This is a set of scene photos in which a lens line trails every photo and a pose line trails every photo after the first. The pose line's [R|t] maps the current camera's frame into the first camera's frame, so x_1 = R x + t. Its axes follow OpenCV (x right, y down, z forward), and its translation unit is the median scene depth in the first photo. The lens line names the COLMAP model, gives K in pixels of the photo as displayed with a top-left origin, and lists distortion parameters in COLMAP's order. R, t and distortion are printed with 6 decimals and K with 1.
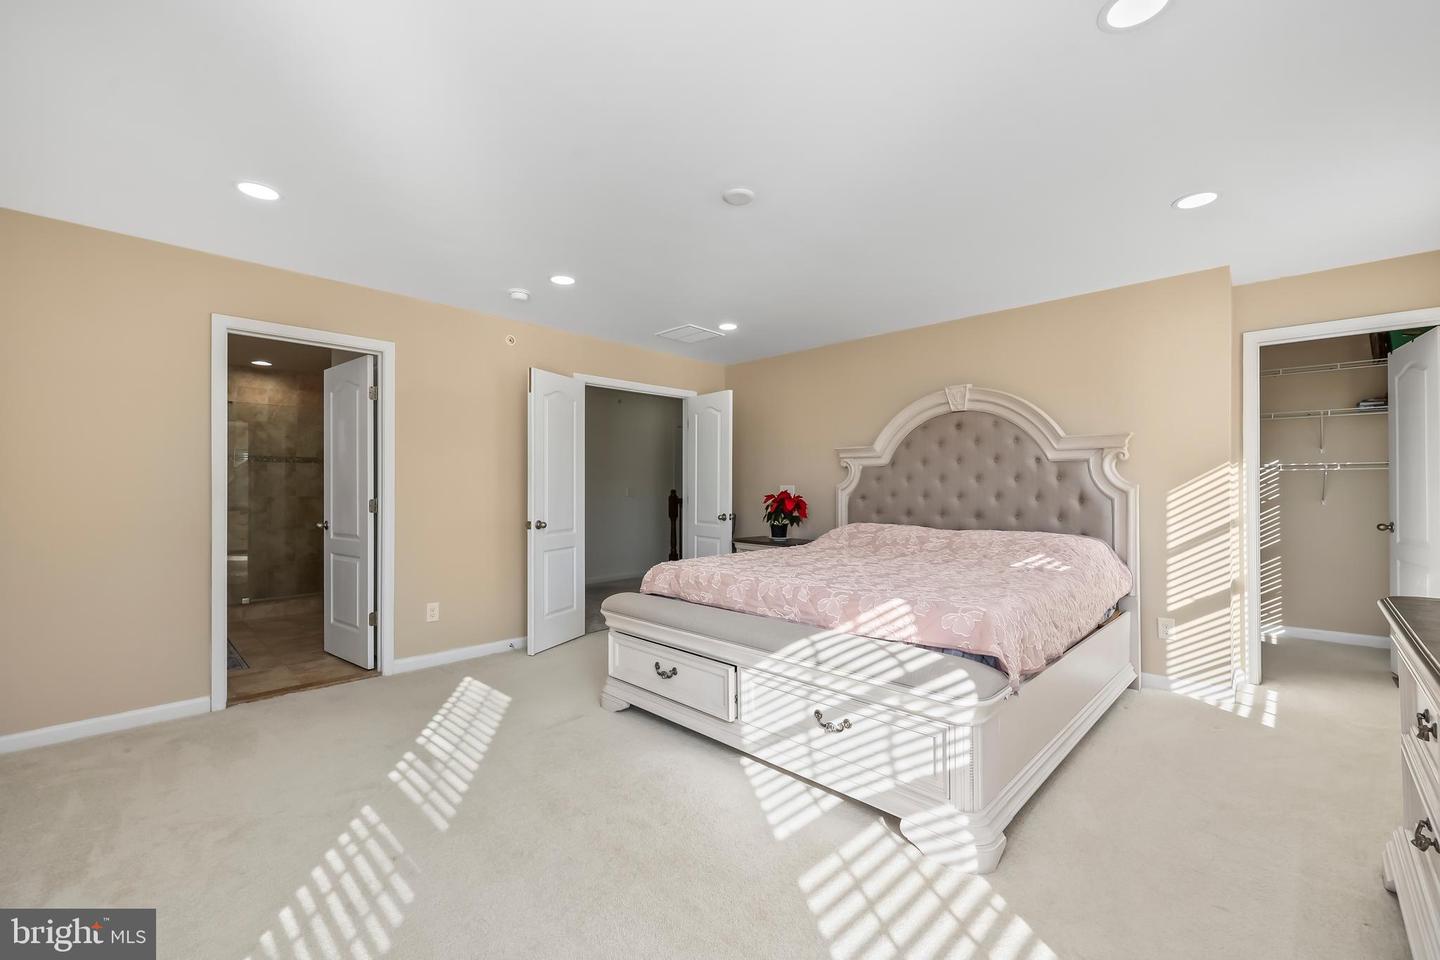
lens RADIAL K [[578.2, 0, 720.7], [0, 578.2, 488.1], [0, 0, 1]] dist [0.000840, -0.000003]
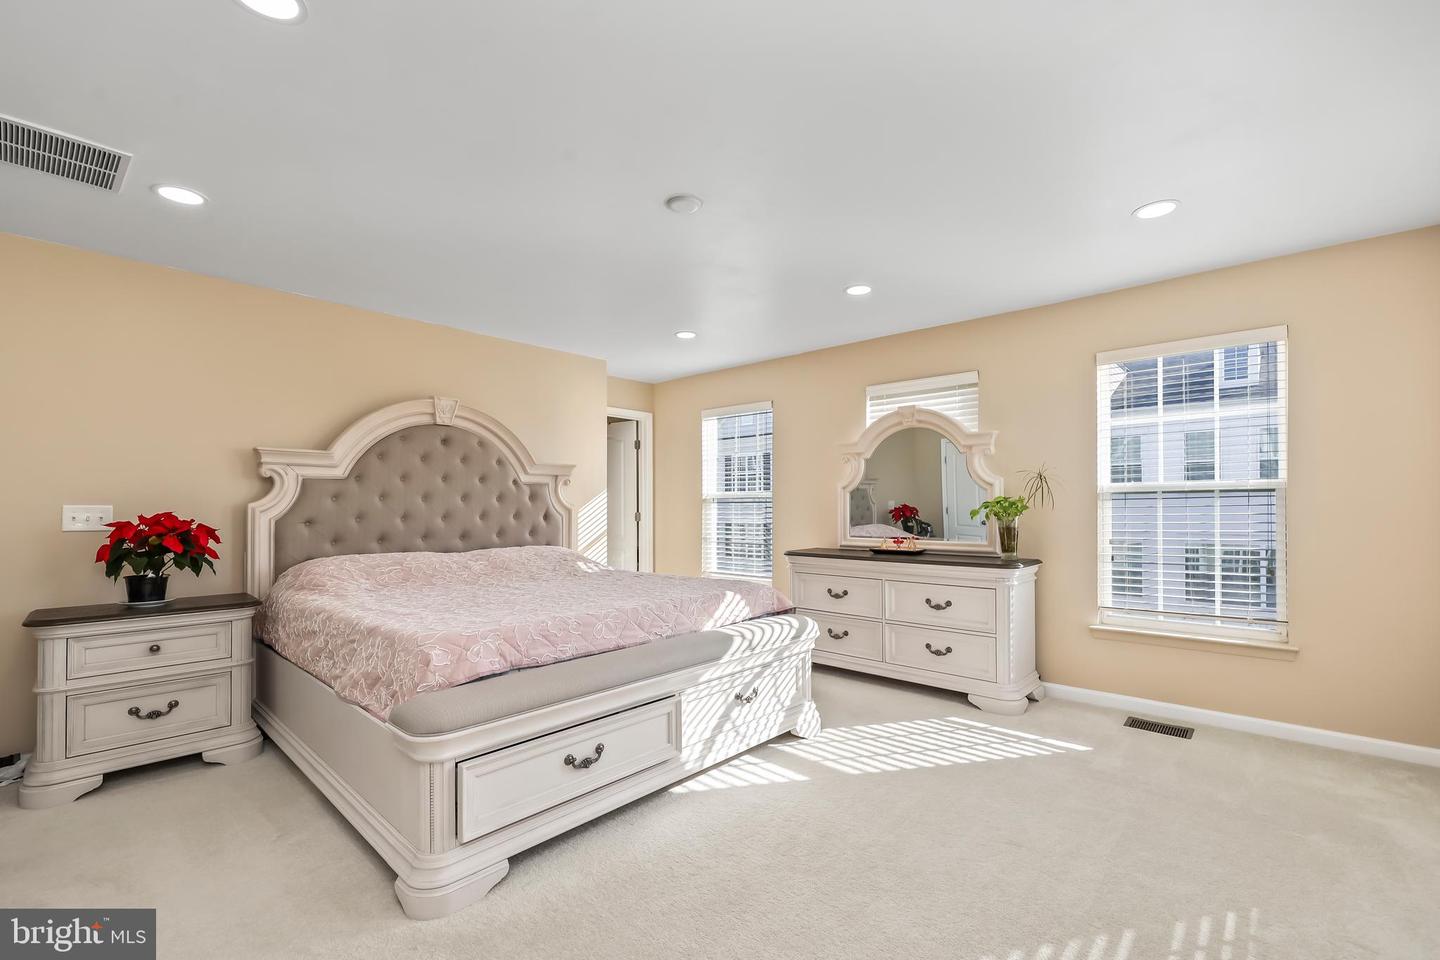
lens RADIAL K [[606.8, 0, 745.5], [0, 606.8, 504.7], [0, 0, 1]] dist [0.000767, -0.000057]
pose [[-0.029732, 0.002436, 0.999555, -0.742999], [0.004628, 0.999987, -0.002299, -0.001047], [-0.999547, 0.004558, -0.029742, 0.698284]]
